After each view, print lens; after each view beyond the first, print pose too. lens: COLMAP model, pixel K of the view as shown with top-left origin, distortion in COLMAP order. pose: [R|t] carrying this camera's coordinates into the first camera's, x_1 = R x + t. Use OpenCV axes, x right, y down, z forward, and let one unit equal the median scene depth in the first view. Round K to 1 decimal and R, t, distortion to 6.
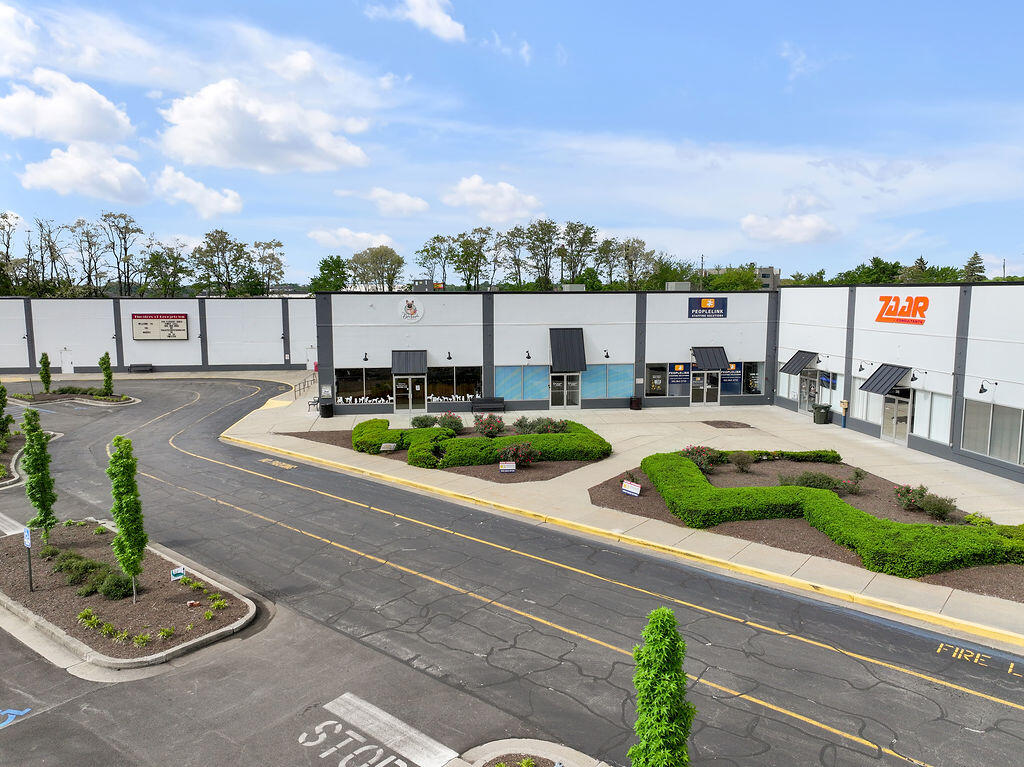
lens RADIAL K [[712.4, 0, 512.0], [0, 712.4, 383.5], [0, 0, 1]] dist [-0.003824, 0.006182]
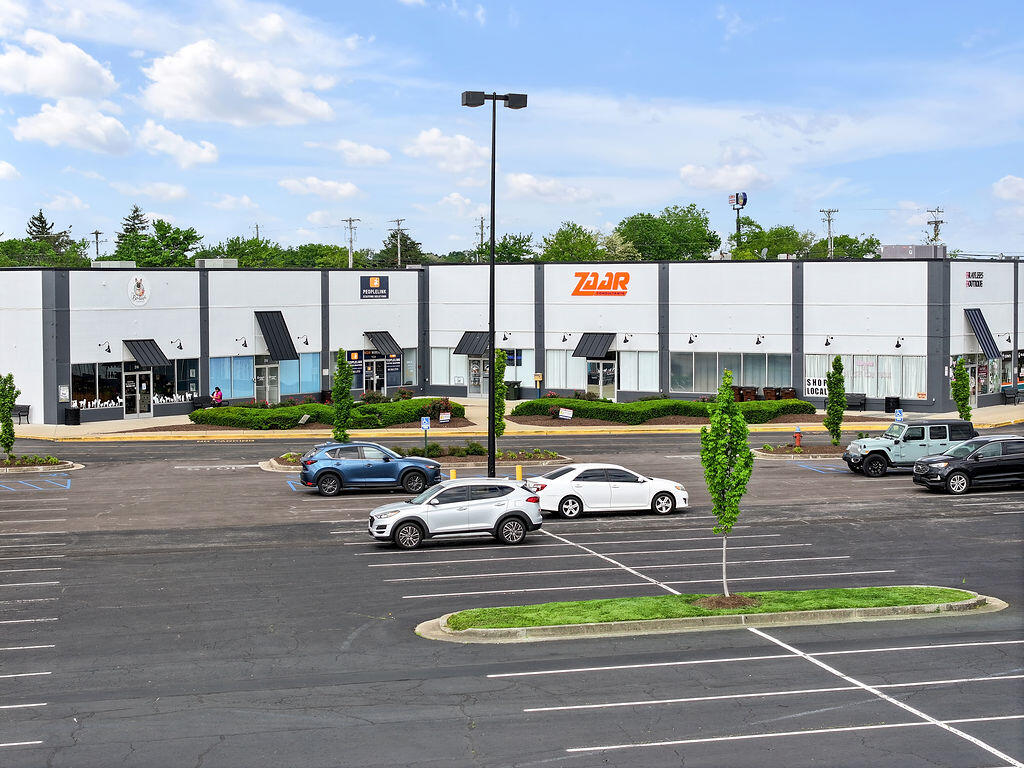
lens RADIAL K [[2038.7, 0, 512.0], [0, 2038.7, 384.0], [0, 0, 1]] dist [-0.081954, 0.042752]
pose [[0.665330, -0.036972, 0.745634, -1.571539], [0.097851, 0.994475, -0.038002, 0.131564], [-0.740109, 0.098245, 0.665272, -0.835453]]
